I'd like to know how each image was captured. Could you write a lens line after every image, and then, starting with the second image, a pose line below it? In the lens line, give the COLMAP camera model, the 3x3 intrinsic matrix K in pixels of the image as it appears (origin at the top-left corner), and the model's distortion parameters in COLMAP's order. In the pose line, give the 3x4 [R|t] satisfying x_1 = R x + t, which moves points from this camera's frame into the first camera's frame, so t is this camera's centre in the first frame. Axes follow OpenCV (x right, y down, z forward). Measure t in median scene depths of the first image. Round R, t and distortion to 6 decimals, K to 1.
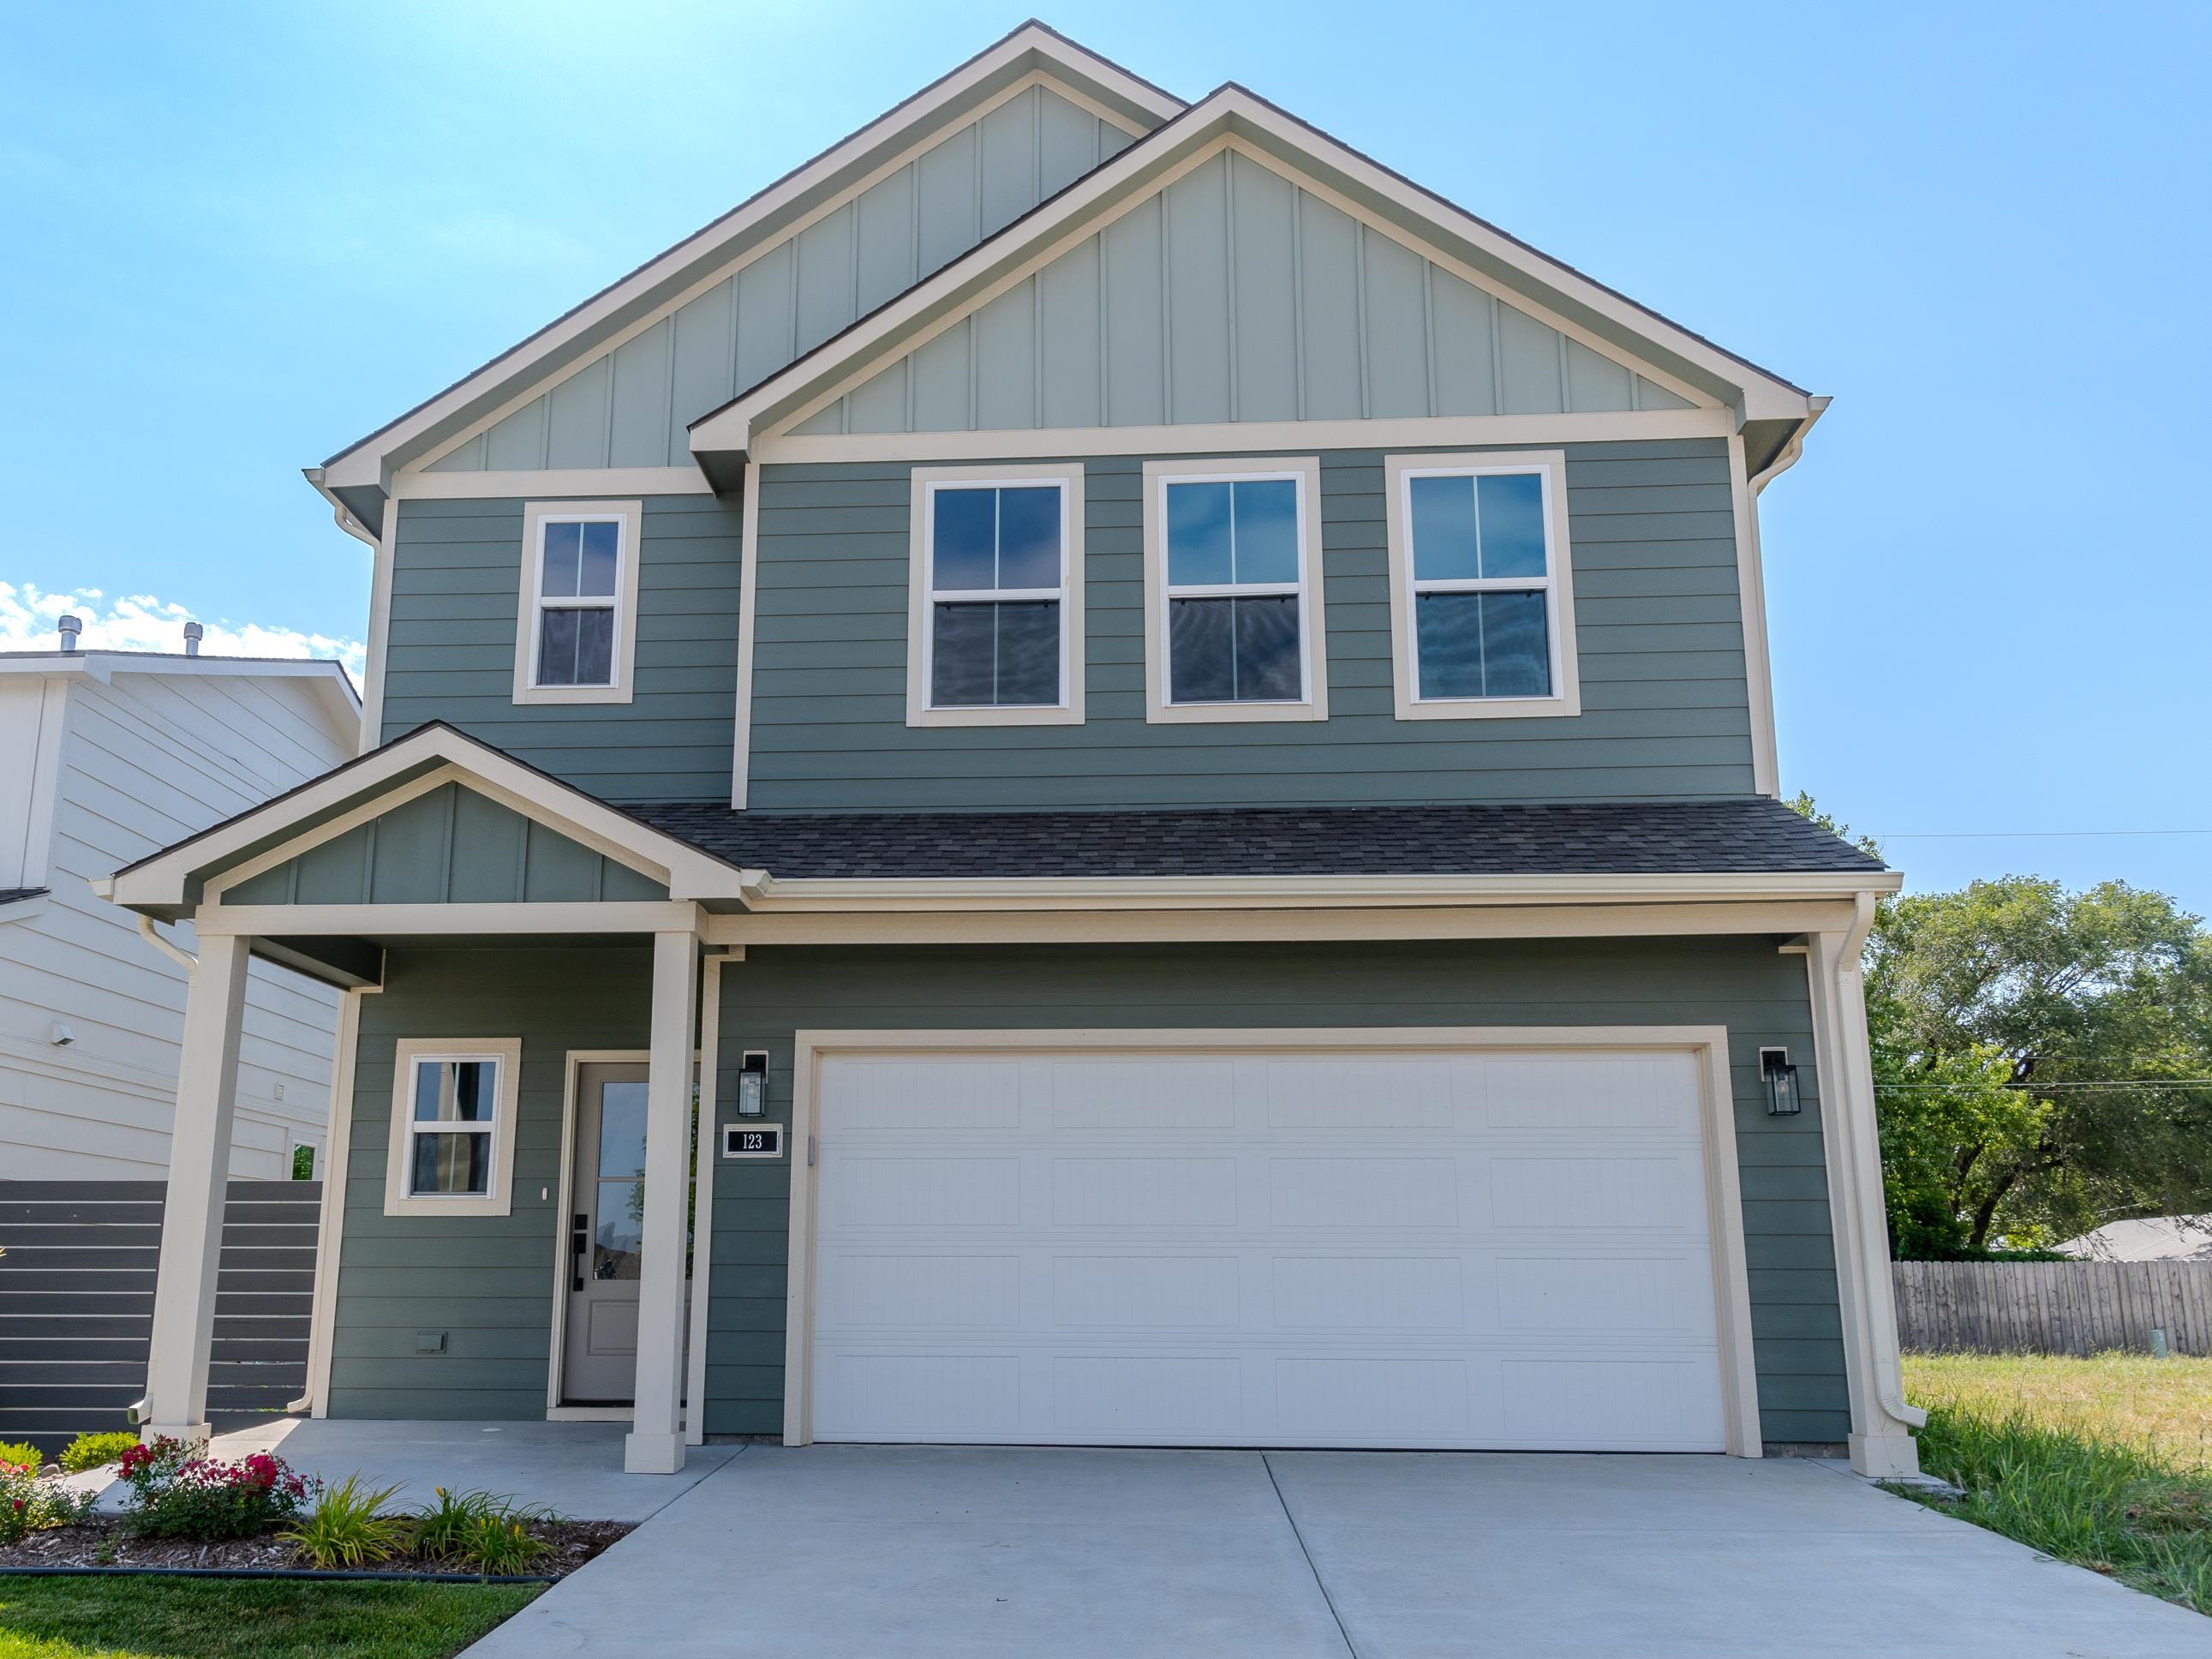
lens RADIAL K [[1997.2, 0, 1105.7], [0, 1997.2, 830.5], [0, 0, 1]] dist [0.019647, 0.006328]
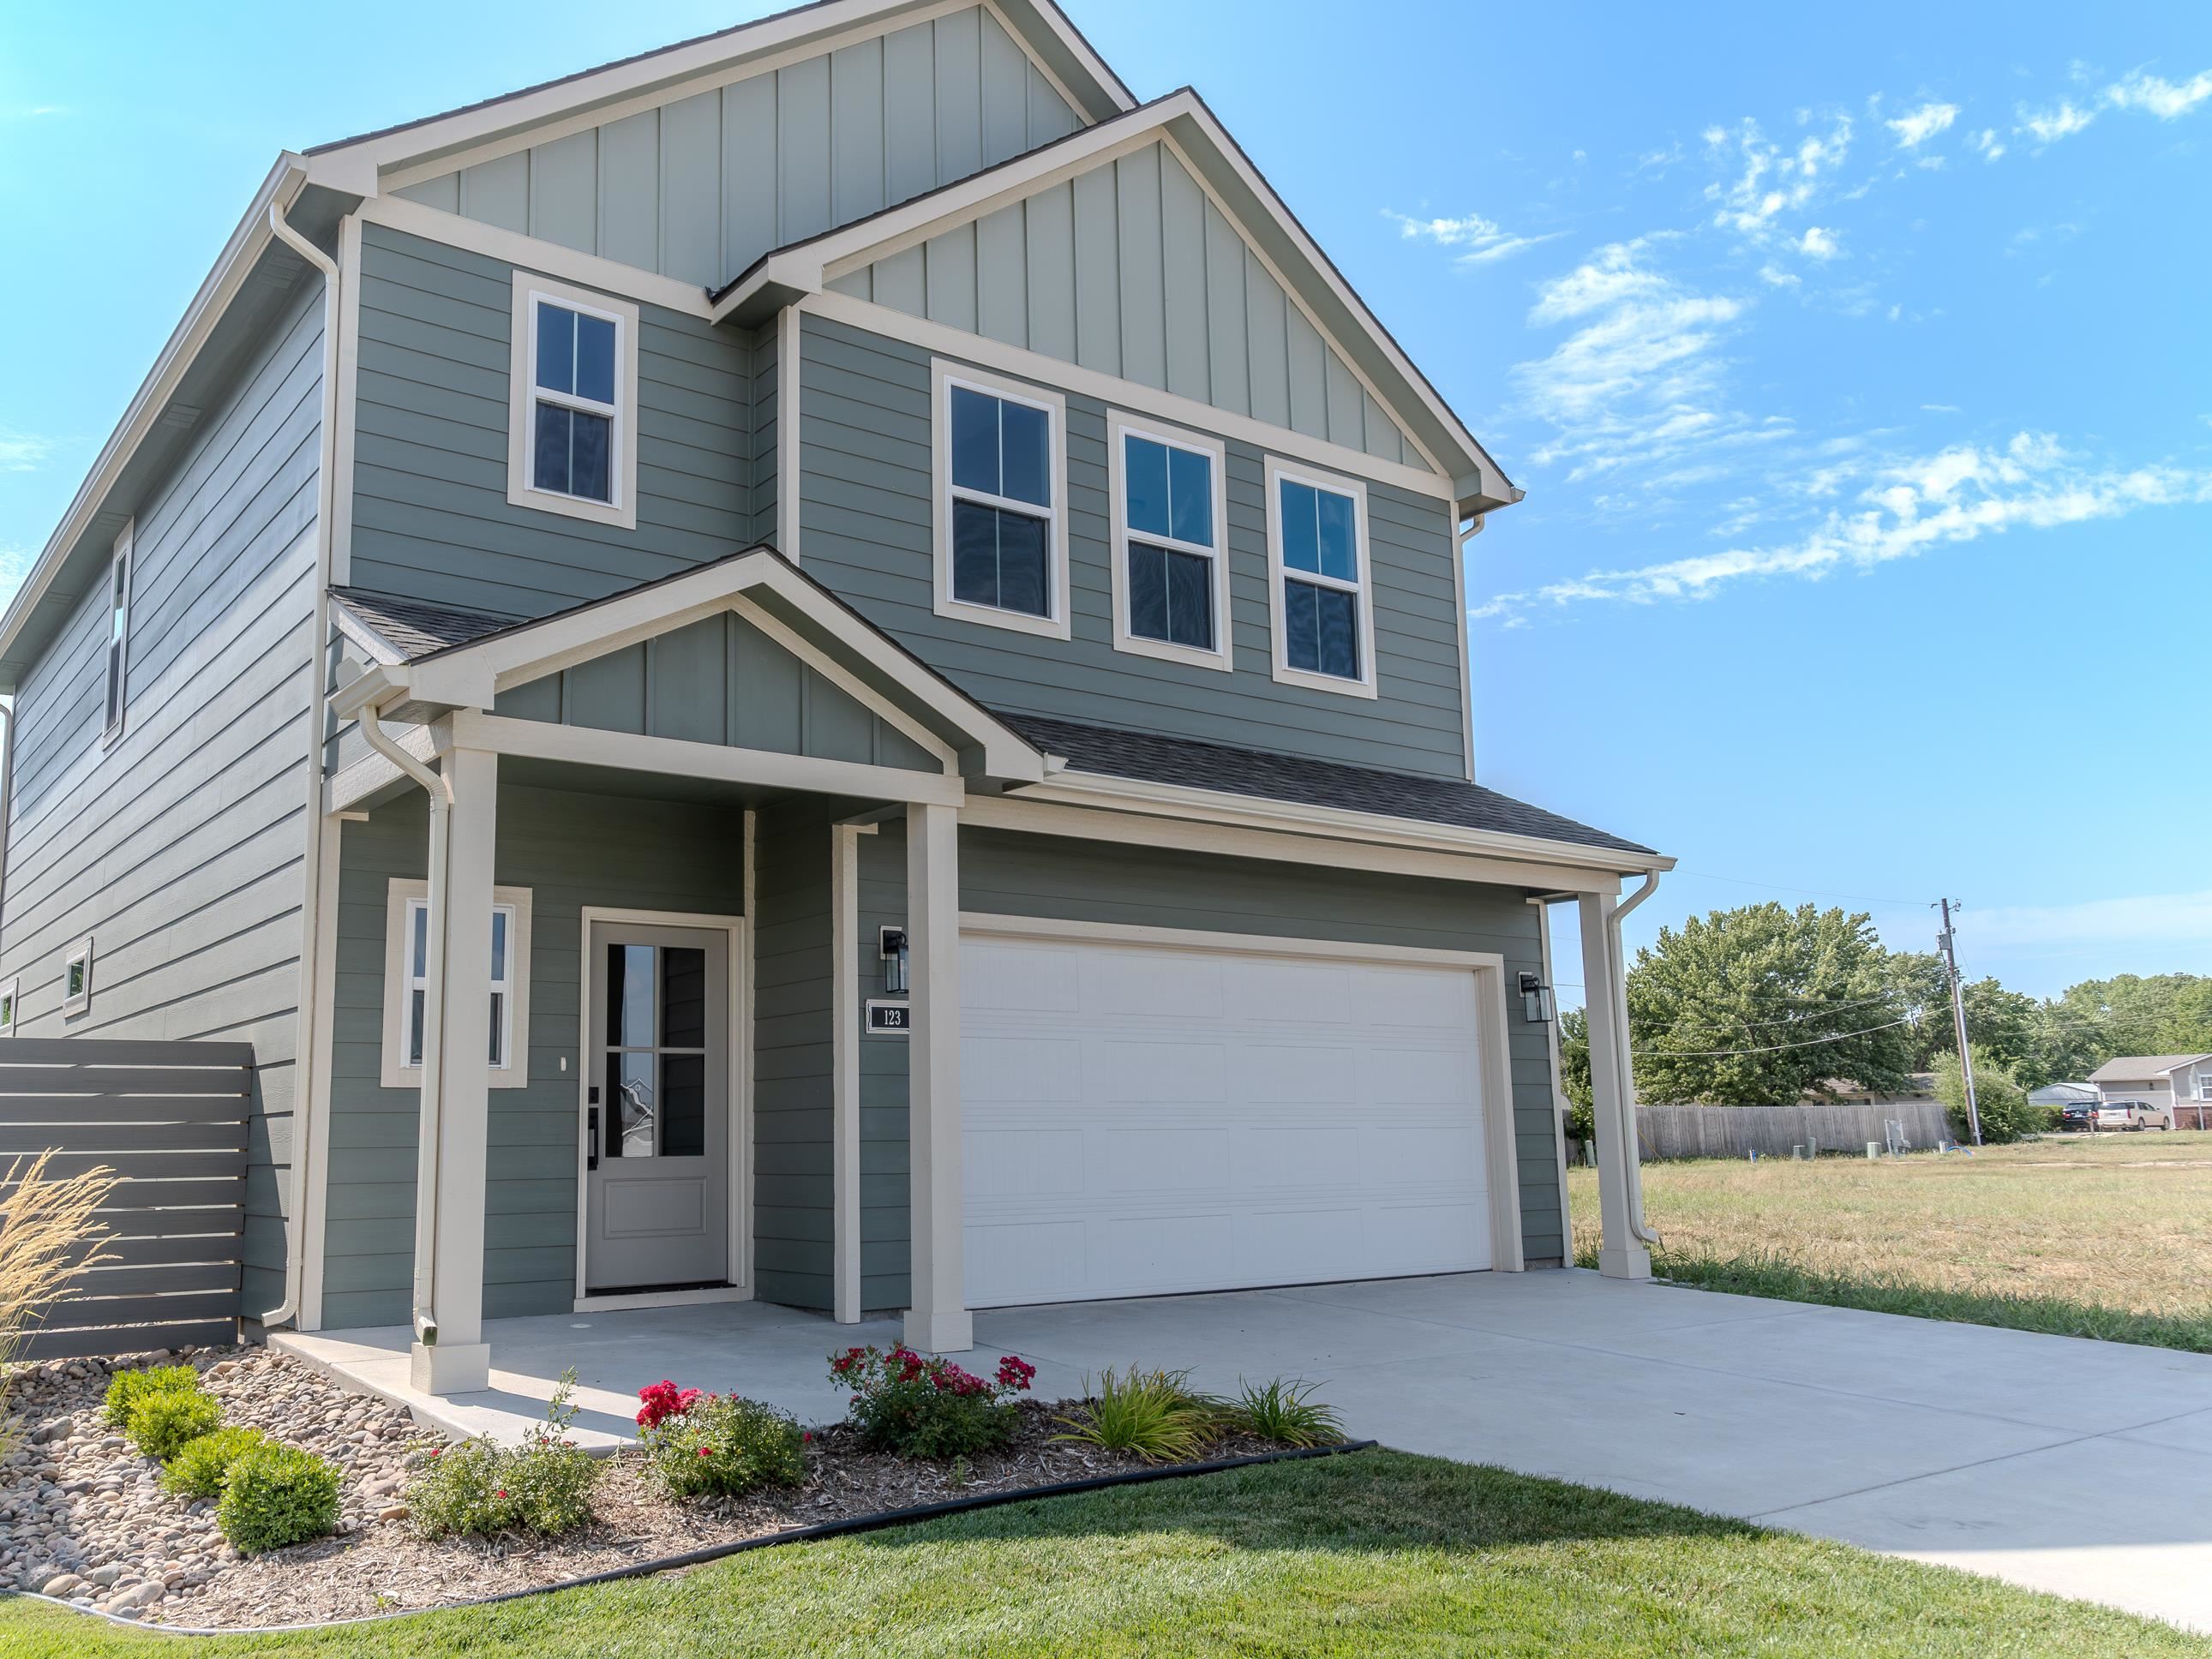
lens RADIAL K [[1799.8, 0, 1103.5], [0, 1799.8, 834.8], [0, 0, 1]] dist [0.010864, 0.013437]
pose [[0.762013, 0.096791, 0.640287, -0.597526], [-0.134122, 0.990916, 0.009825, 0.037772], [-0.633520, -0.093363, 0.768073, 0.226429]]
